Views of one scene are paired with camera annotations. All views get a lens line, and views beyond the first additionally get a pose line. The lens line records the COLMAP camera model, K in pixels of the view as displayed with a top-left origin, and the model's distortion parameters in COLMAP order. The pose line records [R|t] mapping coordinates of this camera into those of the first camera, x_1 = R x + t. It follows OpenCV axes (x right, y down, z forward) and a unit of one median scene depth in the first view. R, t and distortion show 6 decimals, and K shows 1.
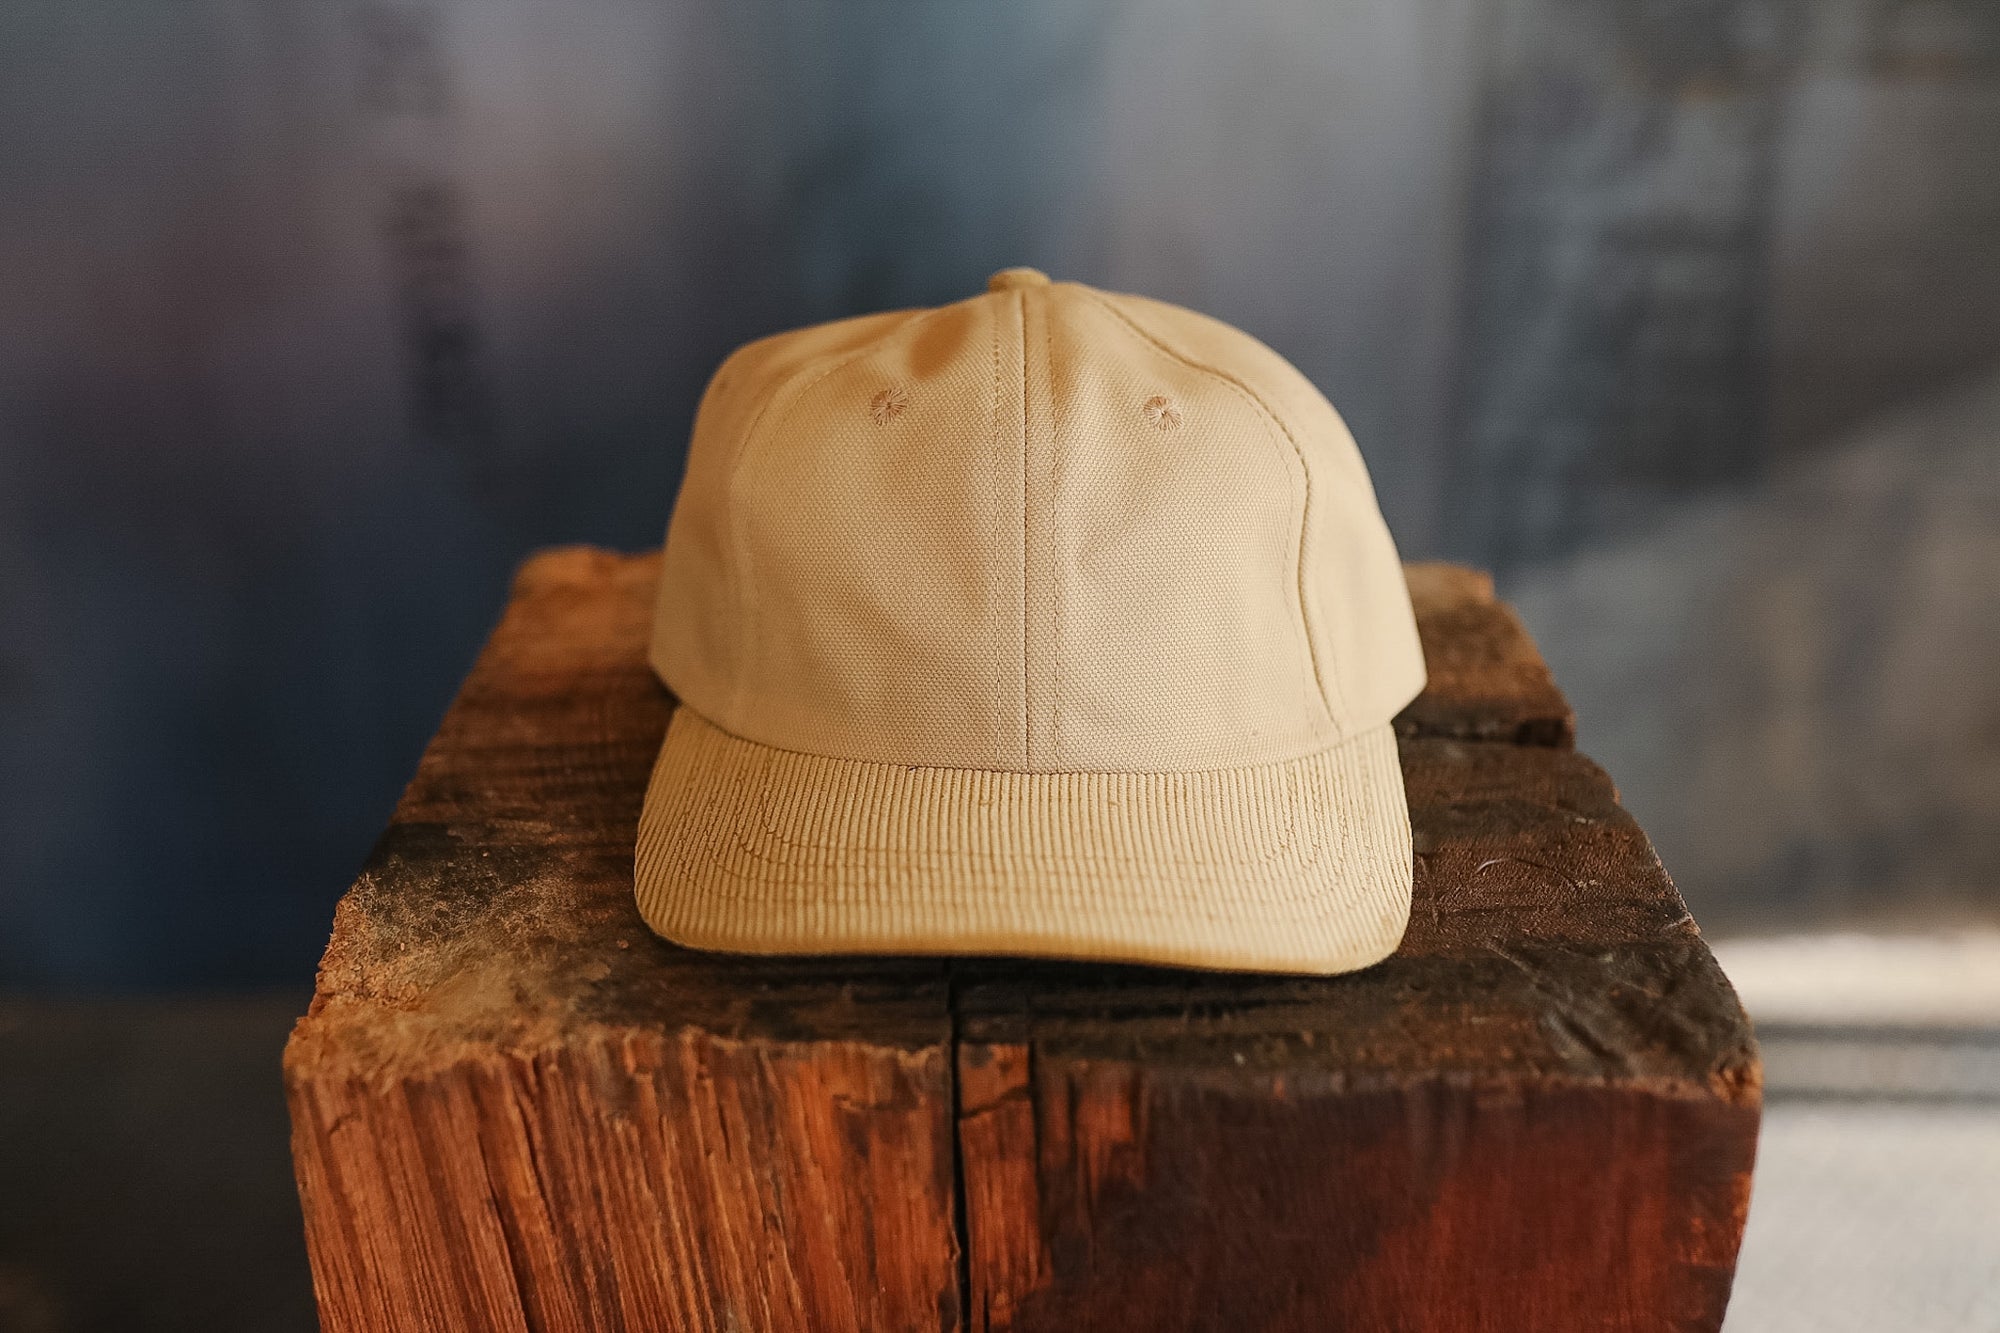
lens RADIAL K [[2012.9, 0, 1000.0], [0, 2012.9, 666.5], [0, 0, 1]] dist [-0.076010, 0.096975]
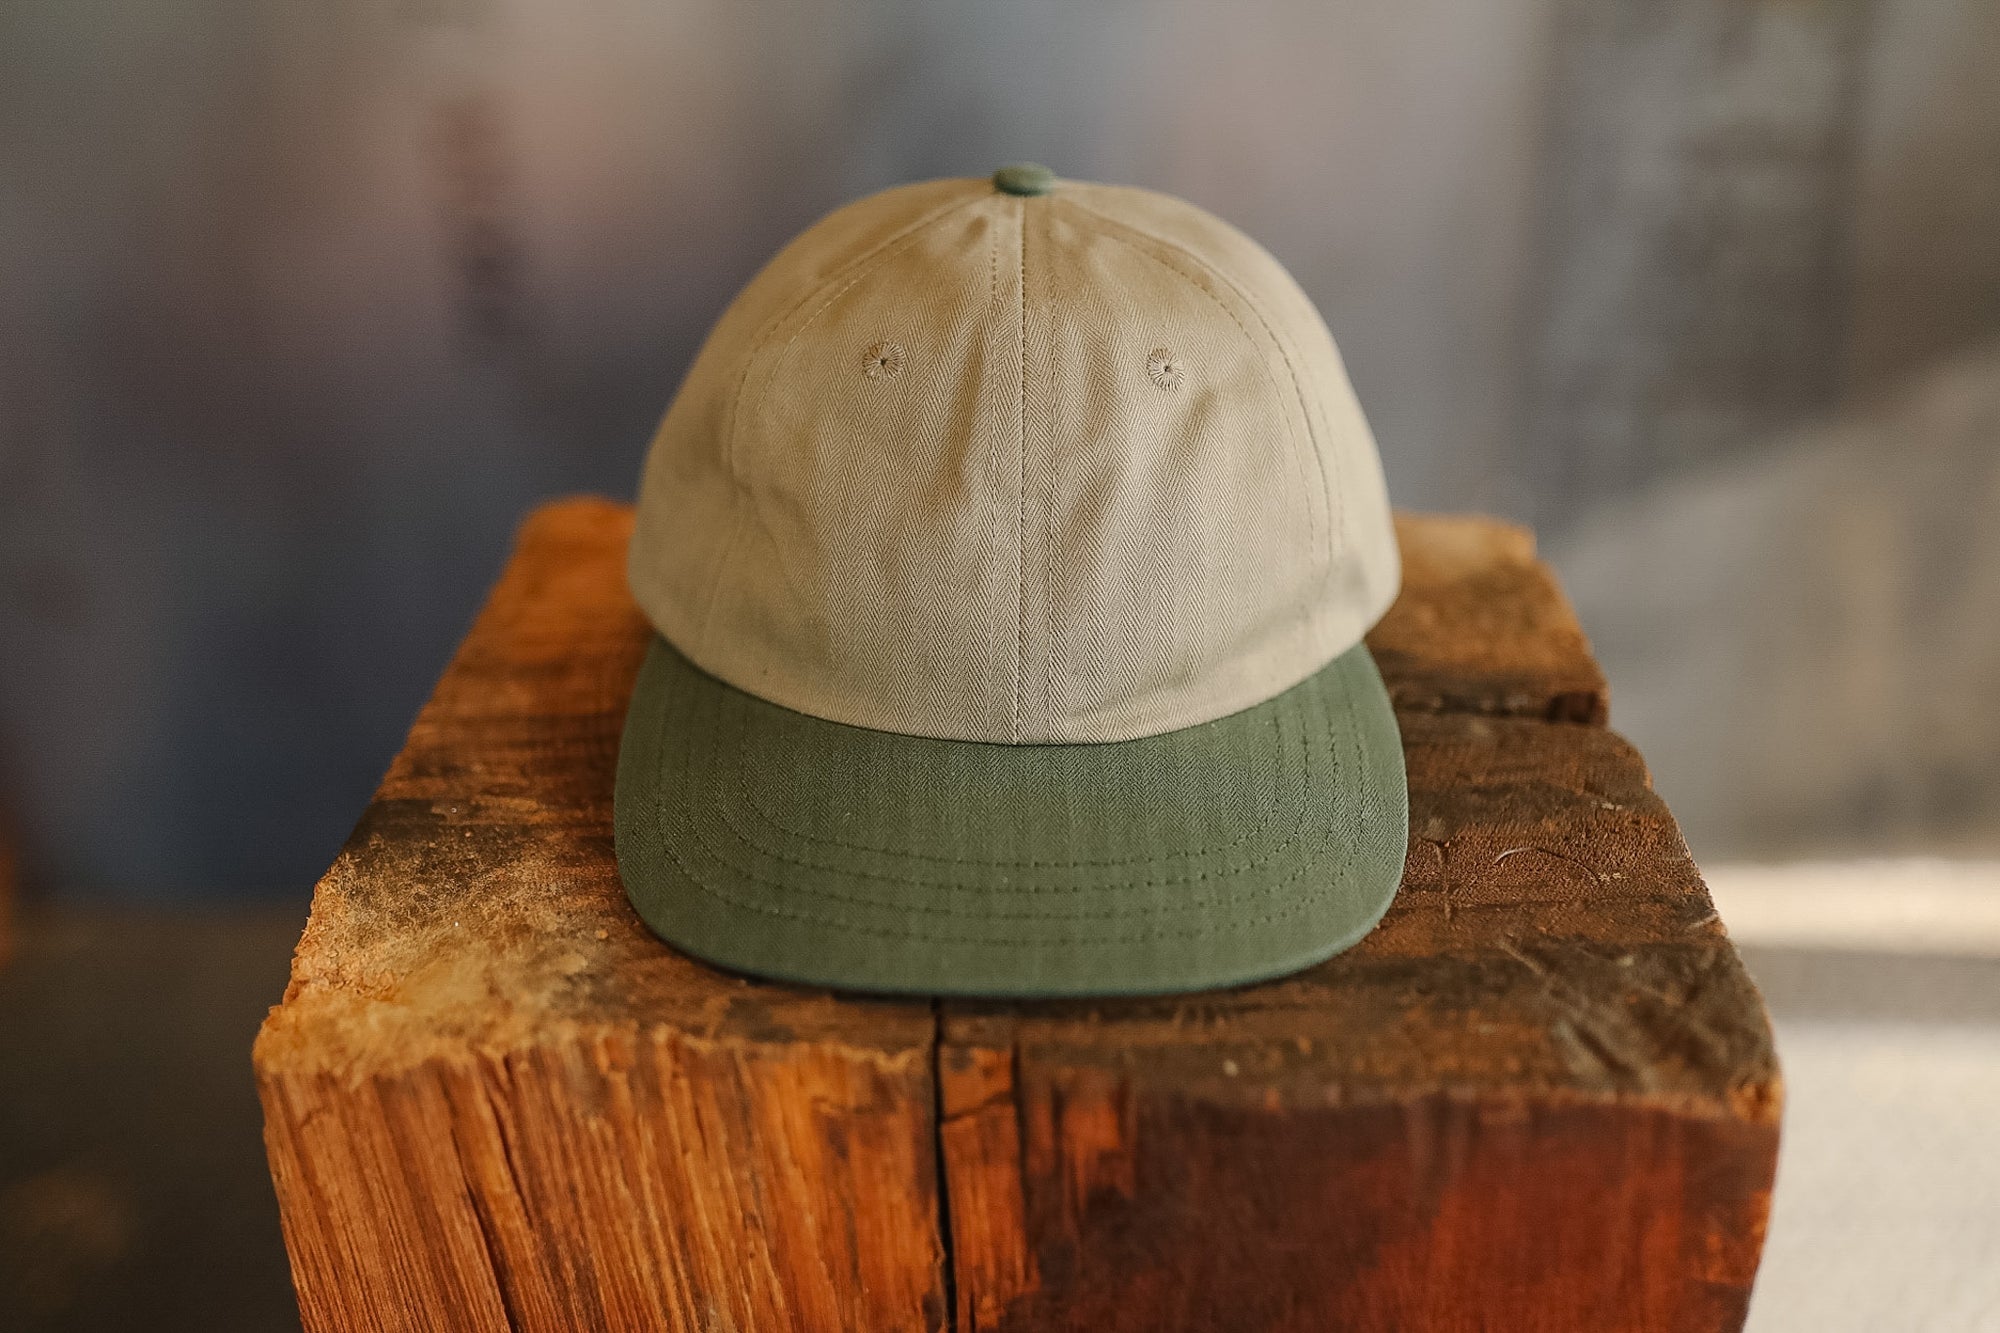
lens RADIAL K [[2012.9, 0, 1000.0], [0, 2012.9, 666.5], [0, 0, 1]] dist [-0.076010, 0.096975]
pose [[0.999201, 0.006648, -0.039414, 0.043697], [-0.004623, 0.998675, 0.051263, -0.043037], [0.039703, -0.051040, 0.997907, 0.047007]]
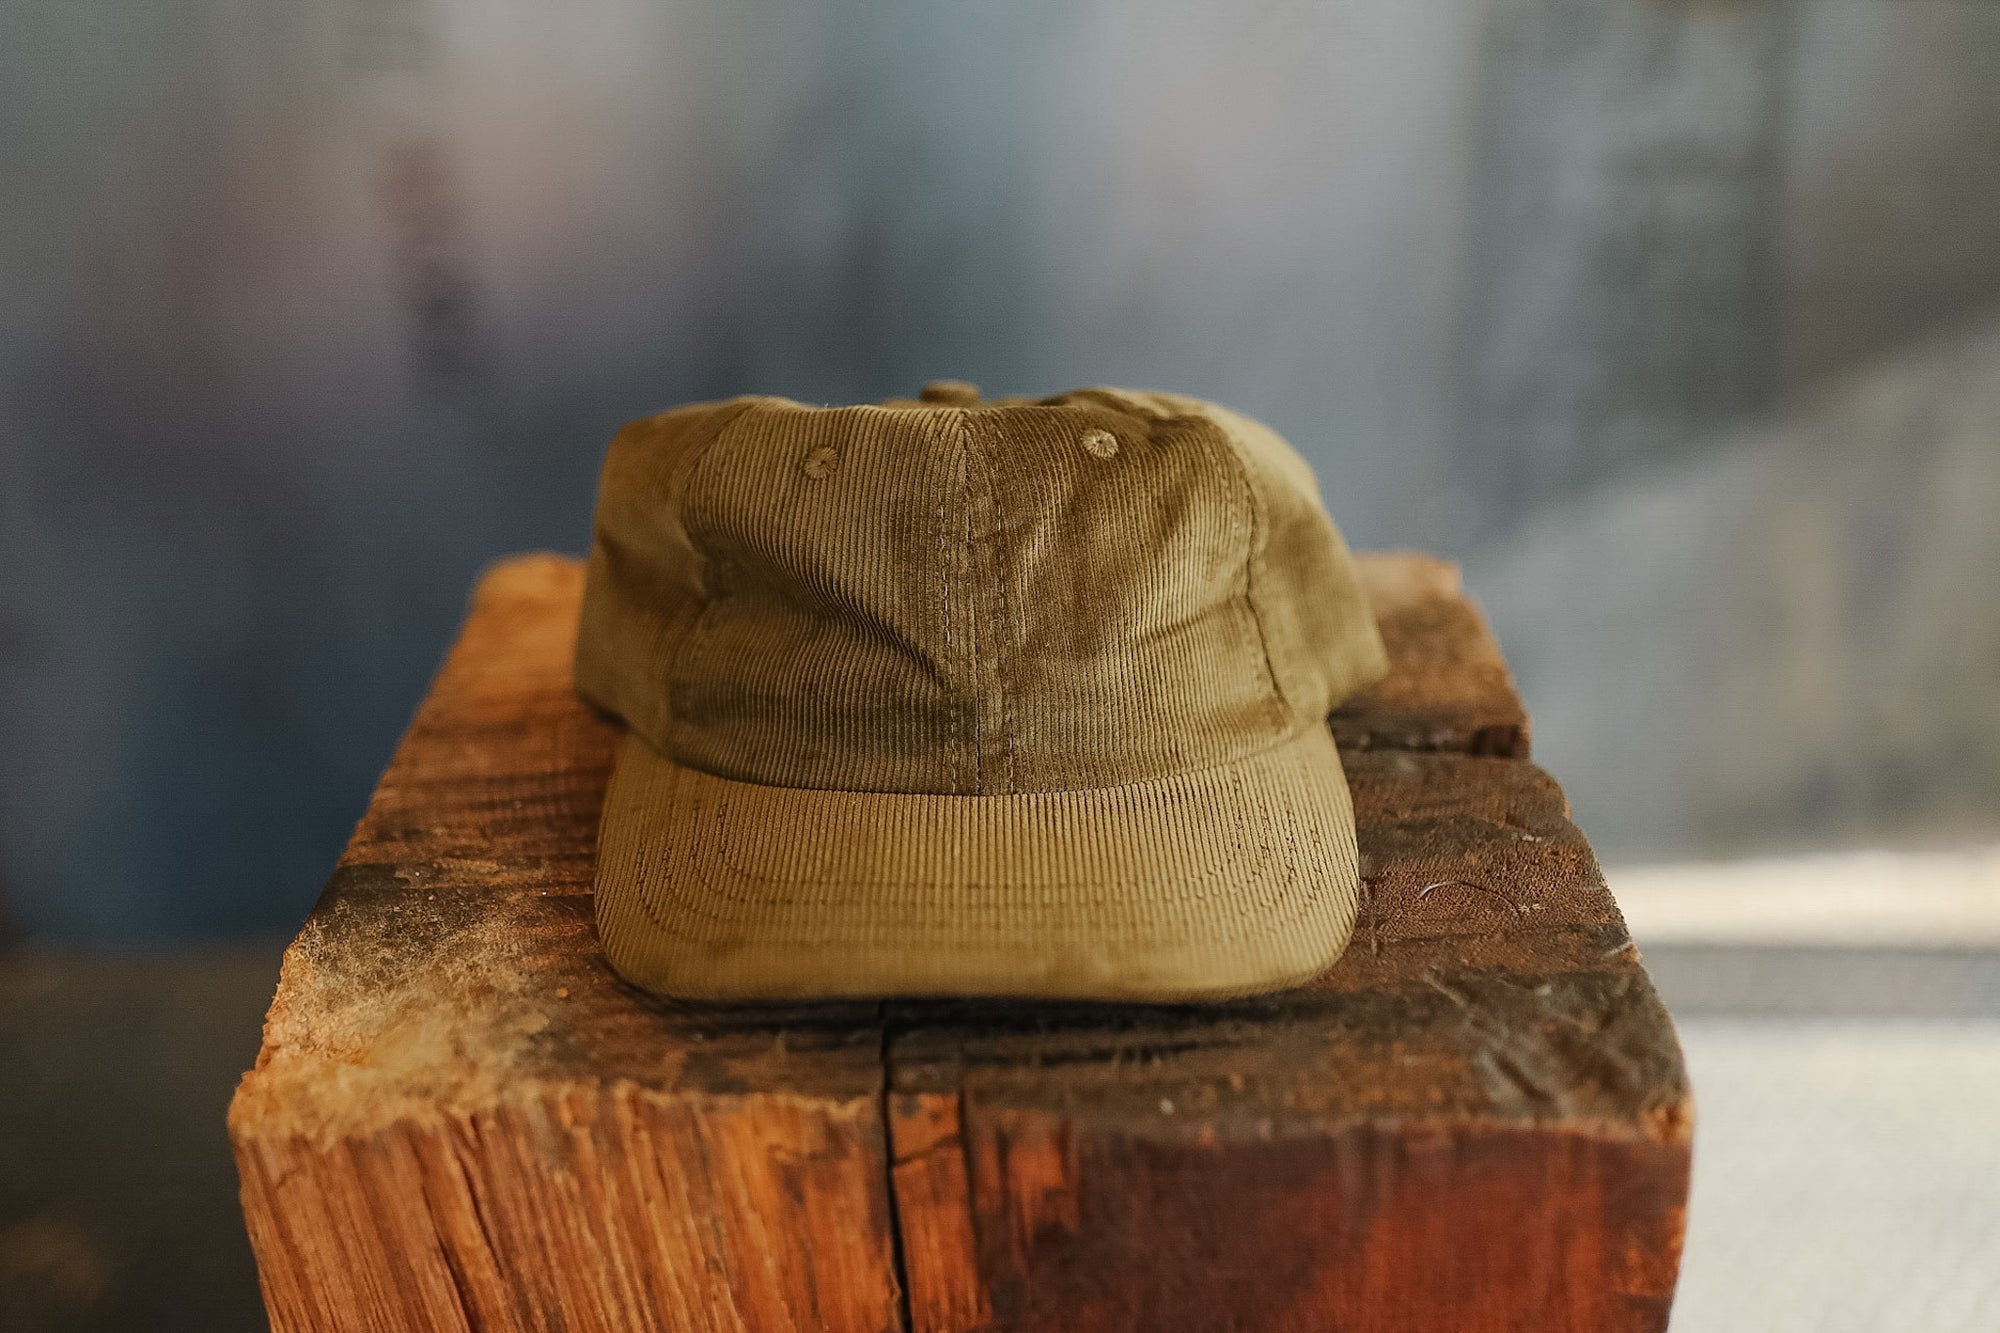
lens RADIAL K [[2012.9, 0, 1000.0], [0, 2012.9, 666.5], [0, 0, 1]] dist [-0.076010, 0.096975]
pose [[0.999529, -0.020750, -0.022597, 0.060516], [0.021814, 0.998614, 0.047897, -0.071388], [0.021571, -0.048367, 0.998597, 0.006401]]
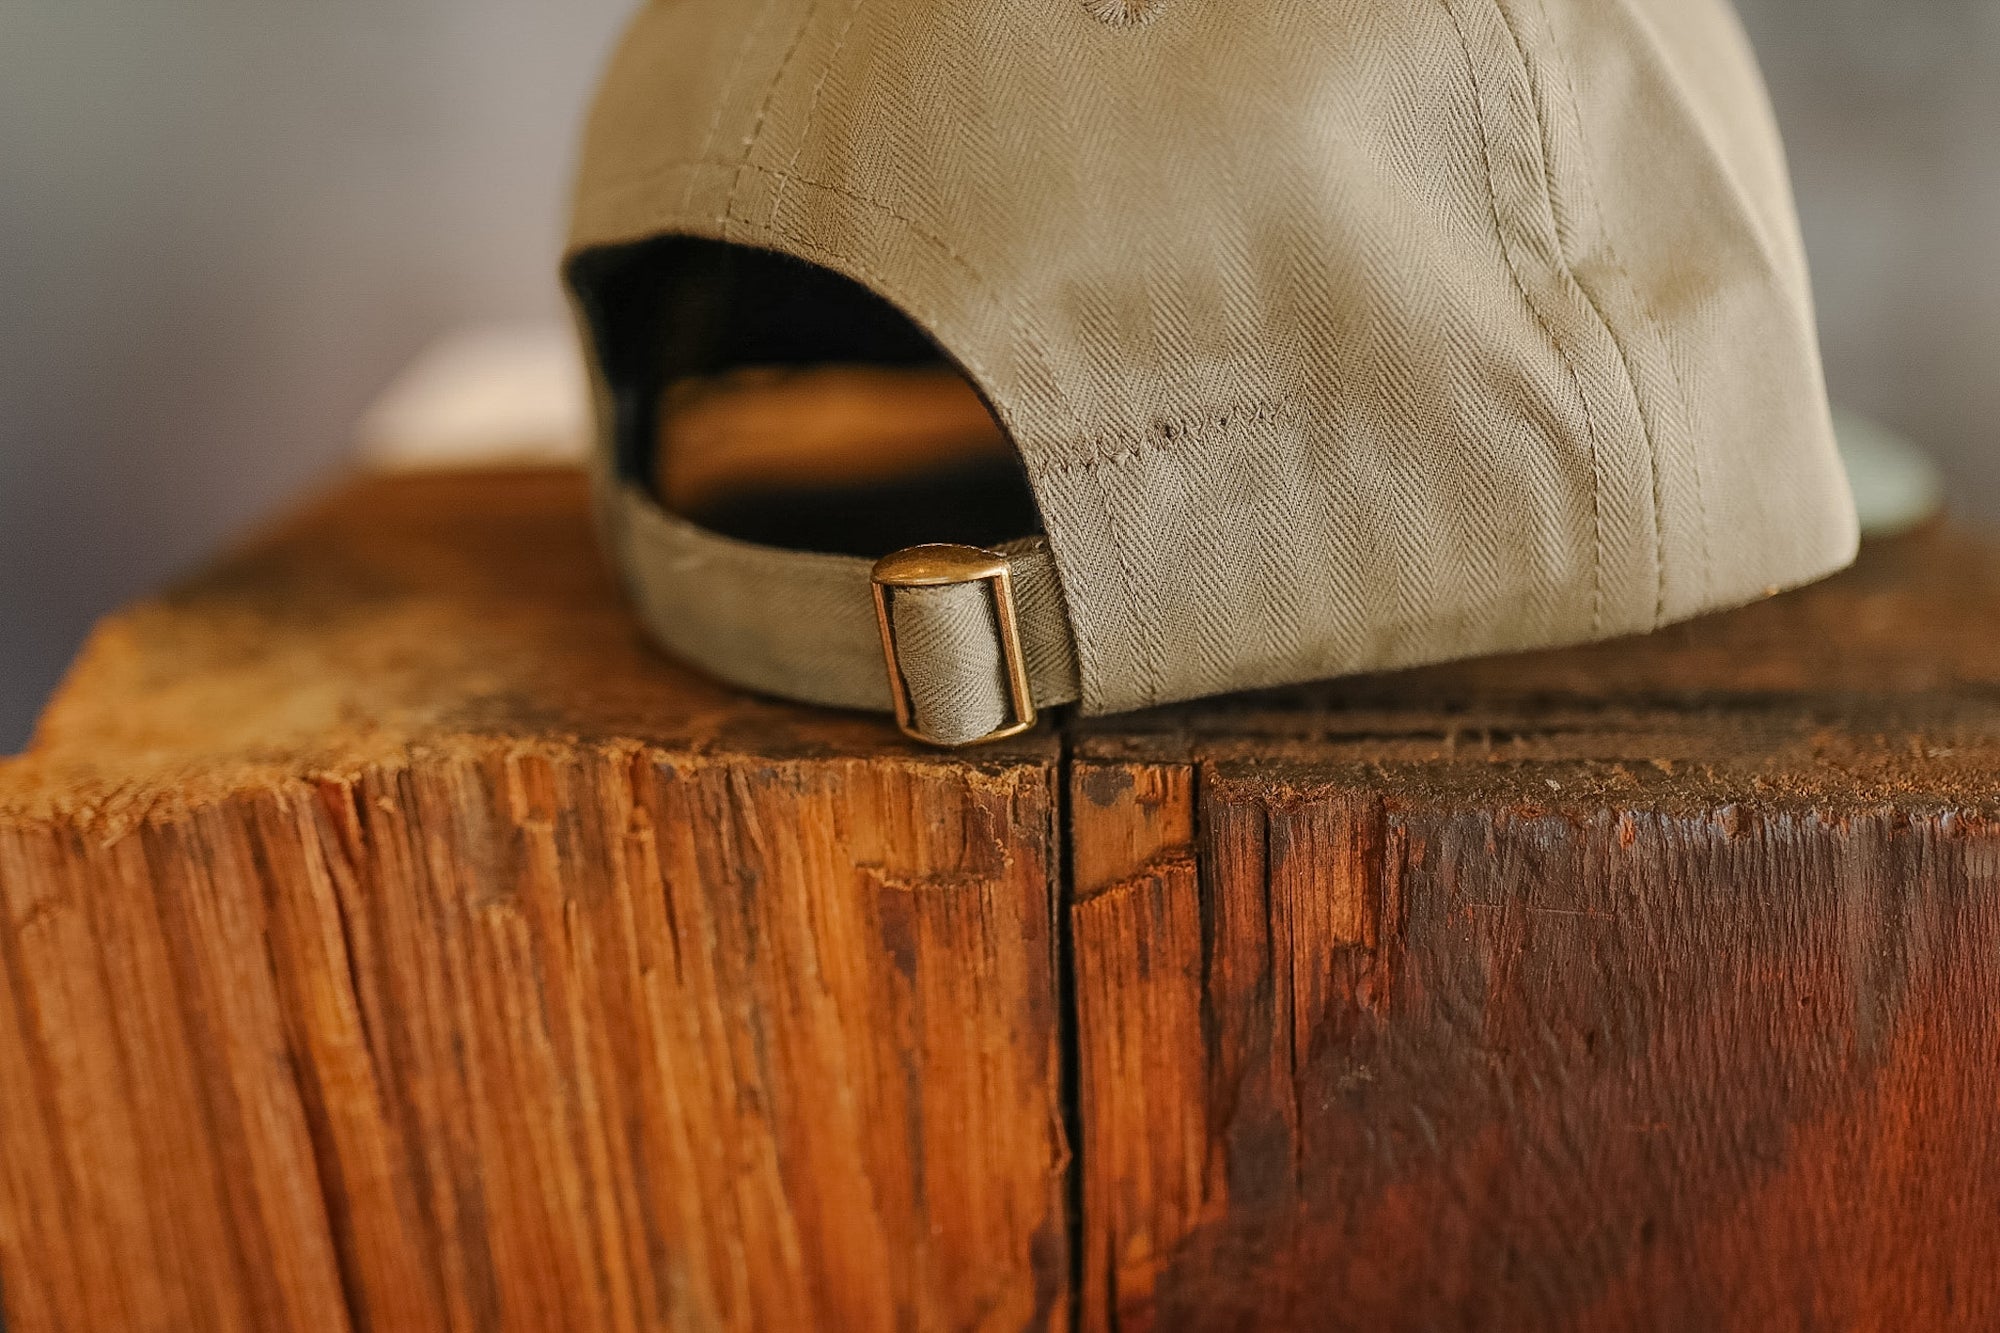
lens RADIAL K [[2061.7, 0, 1000.0], [0, 2061.7, 666.5], [0, 0, 1]] dist [-0.084145, 0.097409]
pose [[0.999596, 0.004484, -0.028058, -0.024001], [-0.008769, 0.987949, -0.154530, 0.245519], [0.027027, 0.154713, 0.987590, 0.386577]]
